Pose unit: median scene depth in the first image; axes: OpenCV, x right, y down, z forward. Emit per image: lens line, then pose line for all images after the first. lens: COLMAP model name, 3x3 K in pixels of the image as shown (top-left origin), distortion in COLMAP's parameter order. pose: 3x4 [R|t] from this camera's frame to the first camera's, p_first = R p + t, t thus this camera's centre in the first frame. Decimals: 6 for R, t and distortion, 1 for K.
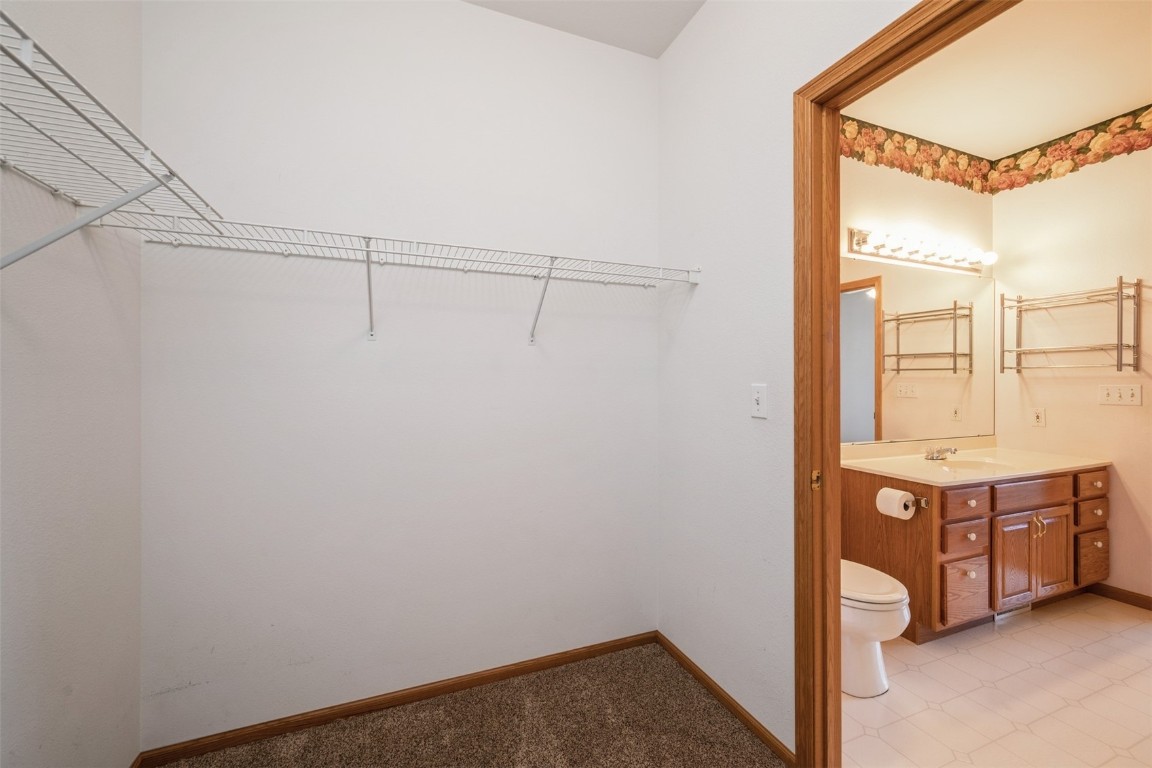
lens RADIAL K [[463.5, 0, 577.7], [0, 463.5, 382.0], [0, 0, 1]] dist [-0.000905, 0.000909]
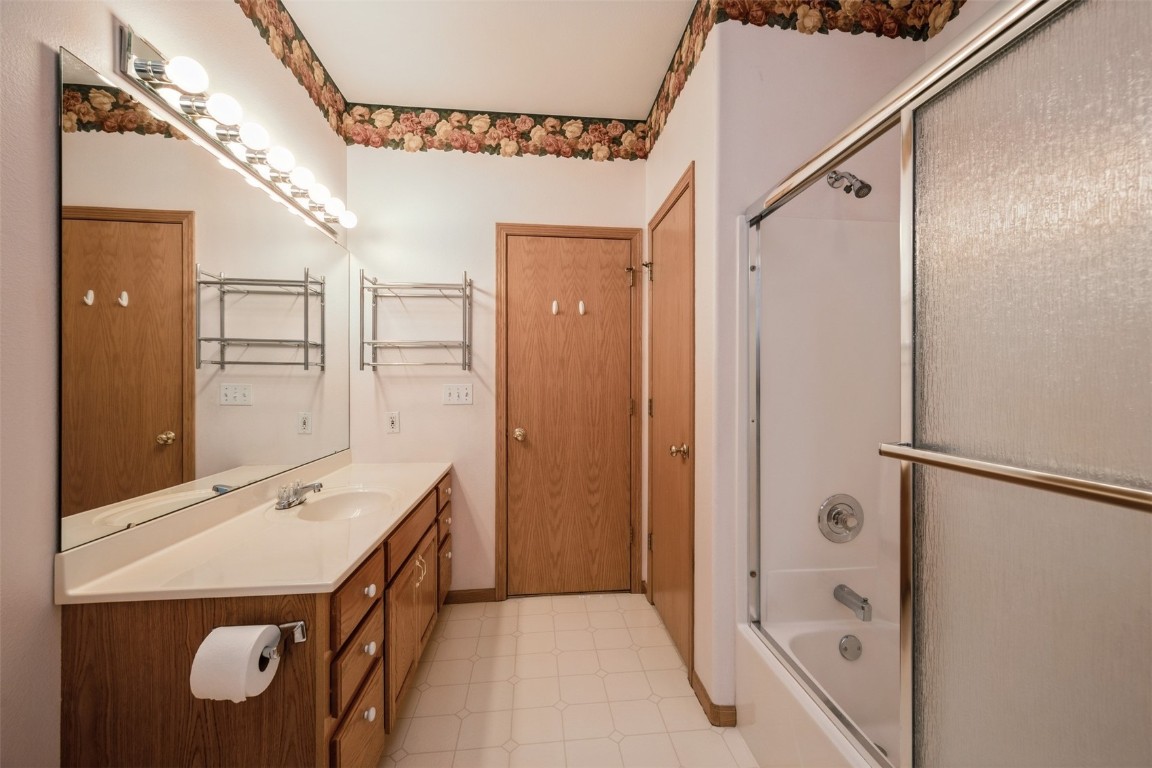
lens RADIAL K [[463.5, 0, 577.7], [0, 463.5, 382.0], [0, 0, 1]] dist [-0.000905, 0.000909]
pose [[0.288670, -0.003353, 0.957423, 0.261606], [0.001258, 0.999994, 0.003123, -0.001299], [-0.957428, 0.000303, 0.288673, 0.411605]]
